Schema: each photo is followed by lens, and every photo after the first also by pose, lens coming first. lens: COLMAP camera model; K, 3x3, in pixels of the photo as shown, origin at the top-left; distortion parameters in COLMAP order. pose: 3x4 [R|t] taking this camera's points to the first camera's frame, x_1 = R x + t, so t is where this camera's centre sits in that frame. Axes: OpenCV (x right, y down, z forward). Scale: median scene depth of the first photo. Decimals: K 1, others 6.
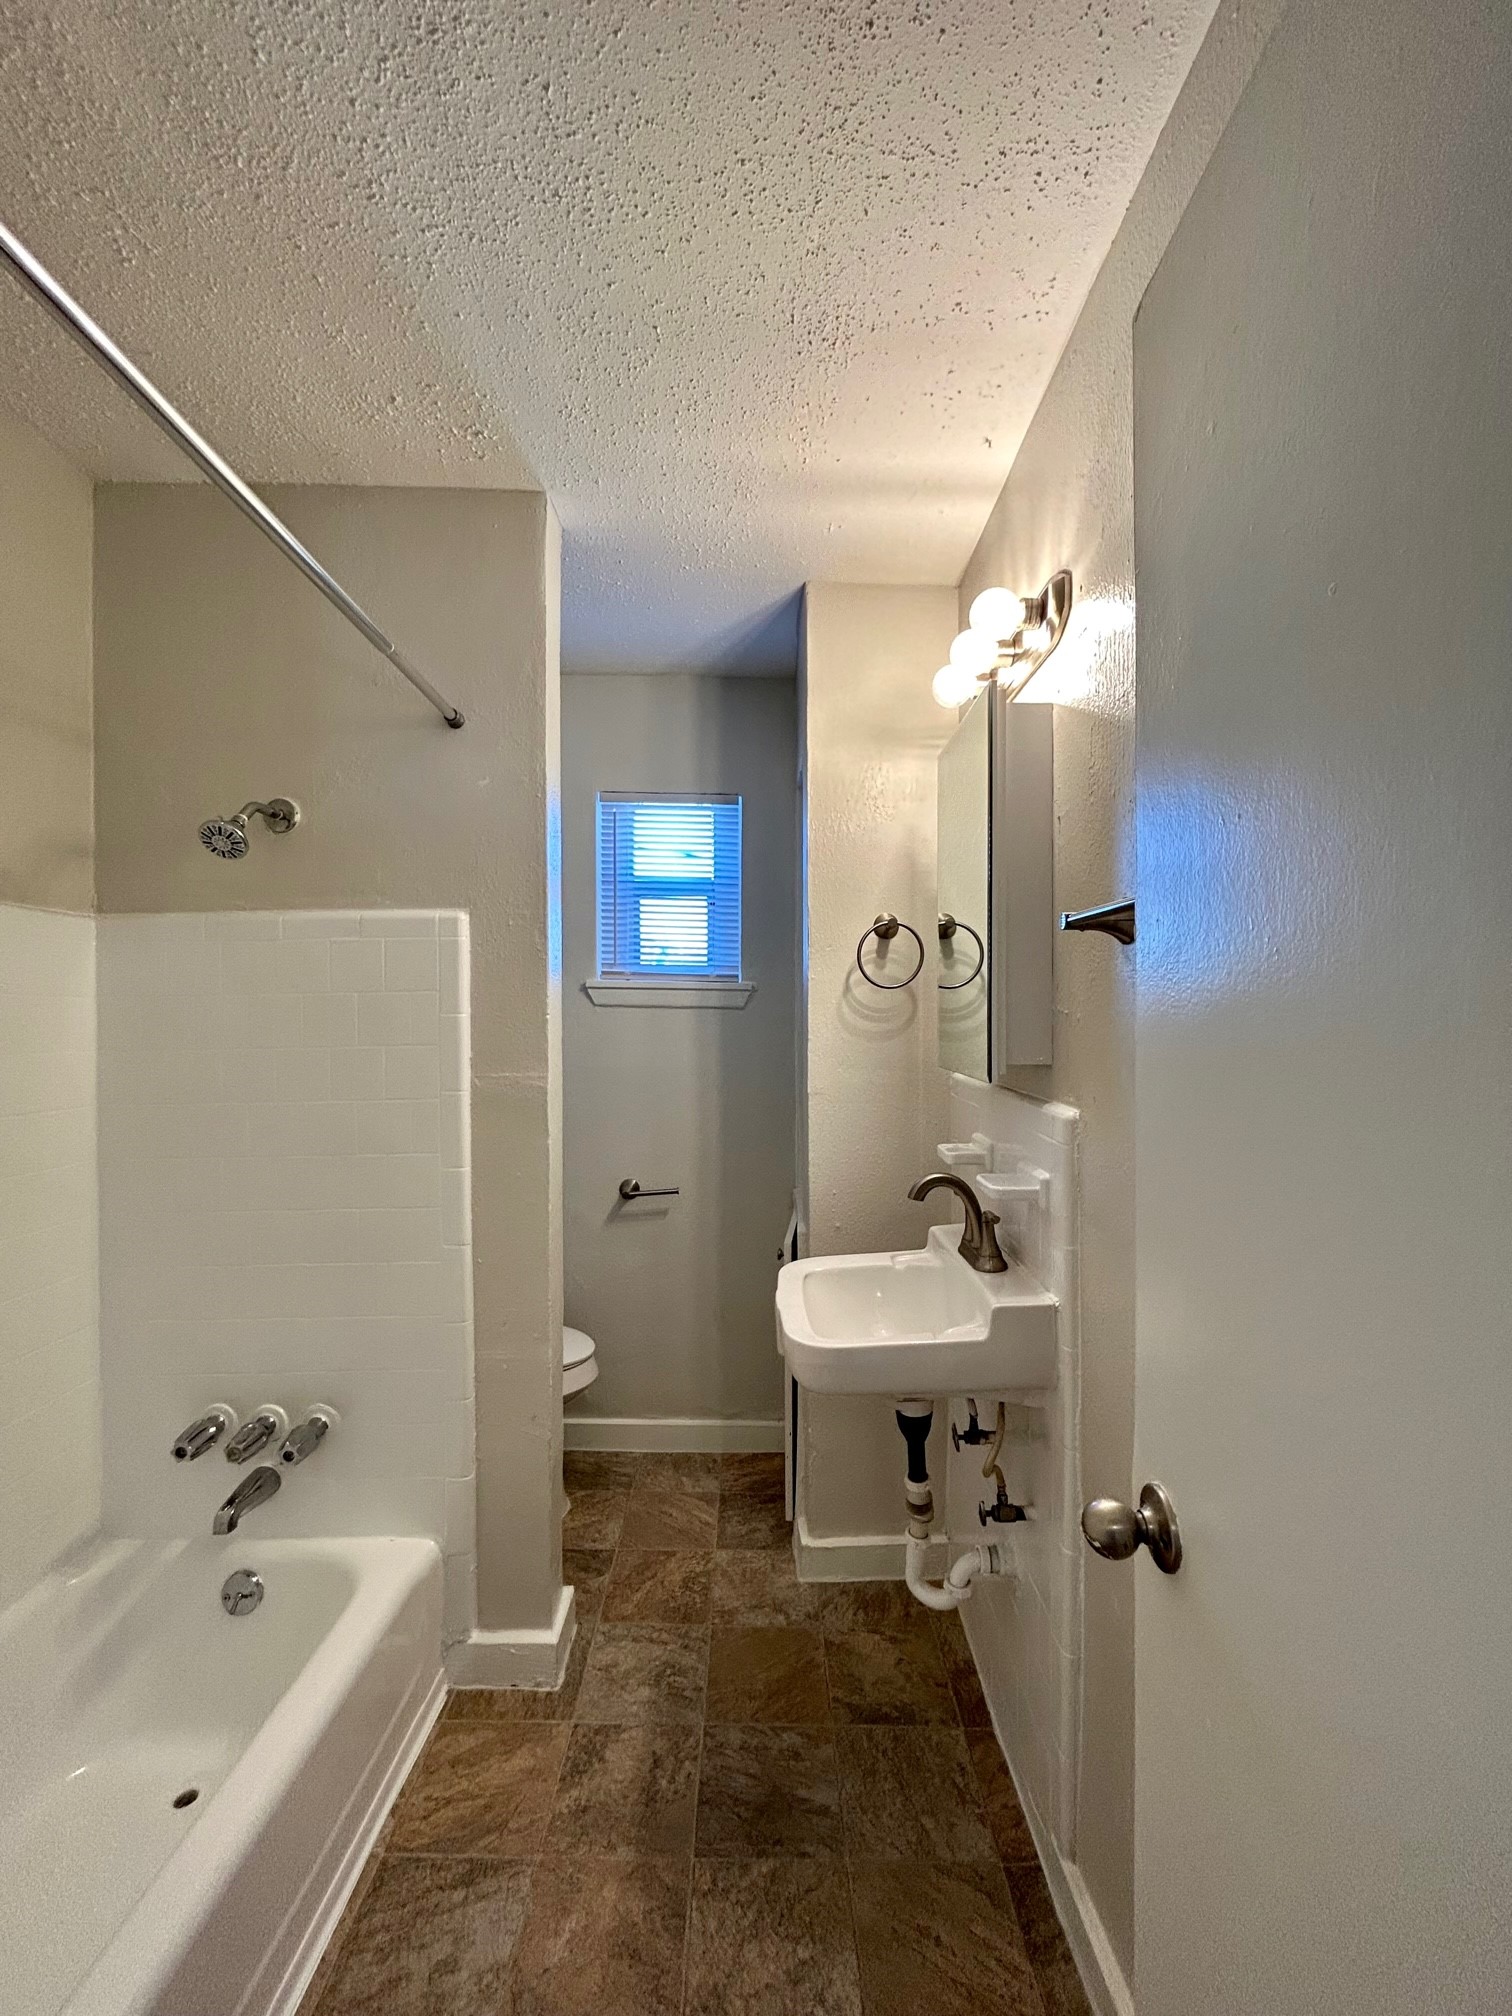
lens RADIAL K [[813.9, 0, 762.8], [0, 813.9, 1006.9], [0, 0, 1]] dist [0.001109, 0.000341]
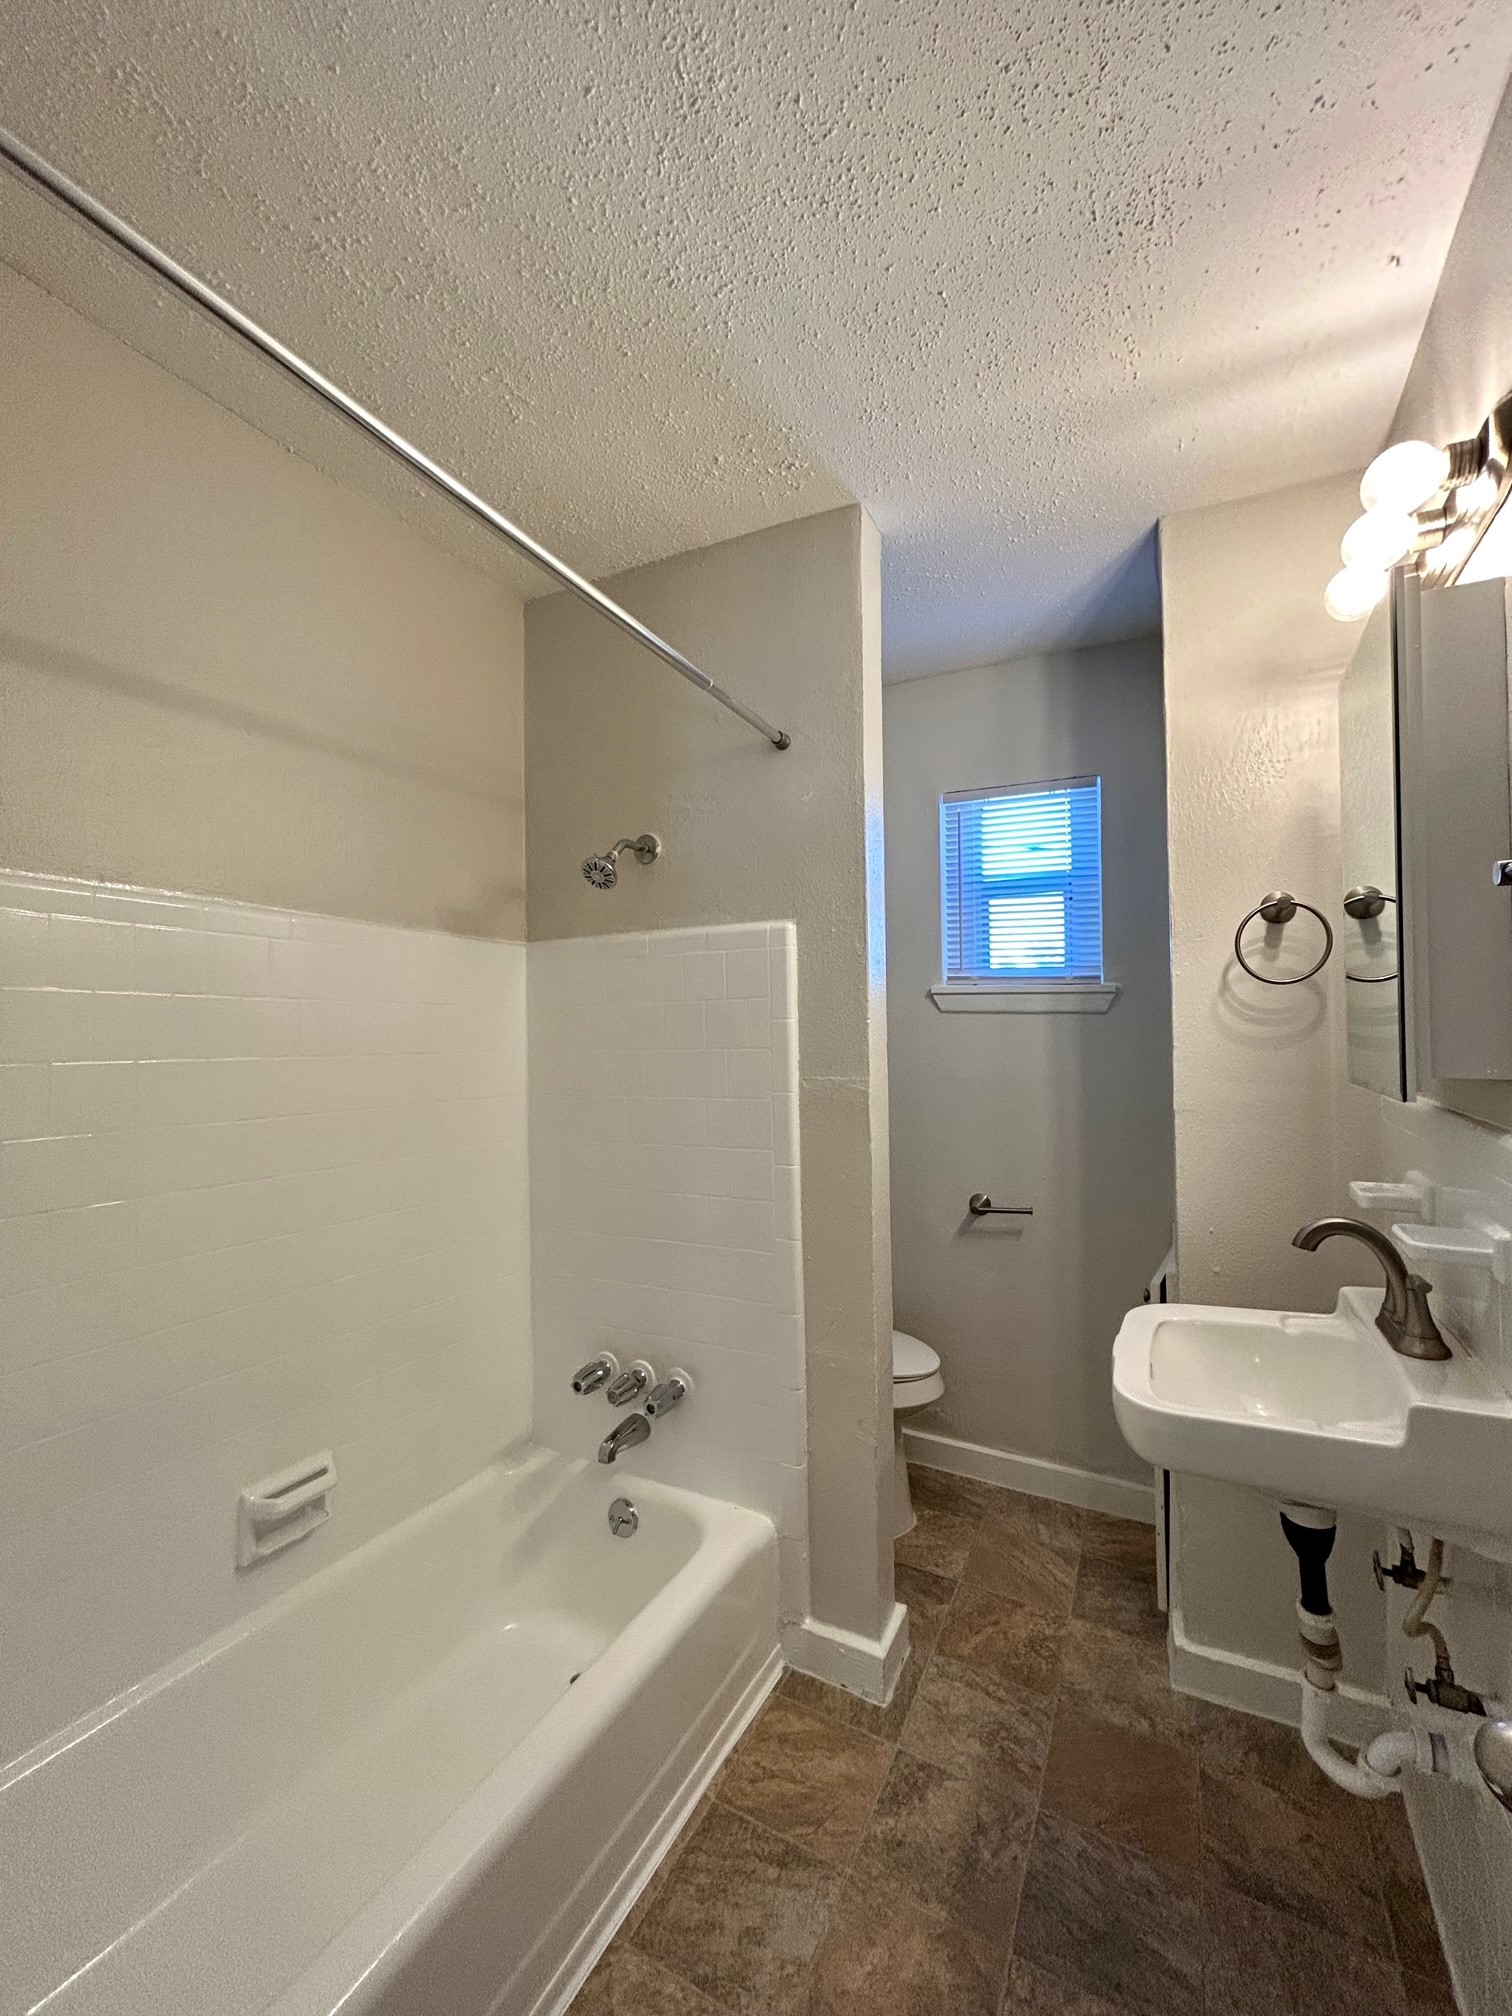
lens RADIAL K [[813.9, 0, 762.8], [0, 813.9, 1006.9], [0, 0, 1]] dist [0.001109, 0.000341]
pose [[0.886990, -0.016606, -0.461490, 0.084944], [0.009828, 0.999806, -0.017086, 0.010677], [0.461684, 0.010620, 0.886981, 0.053256]]
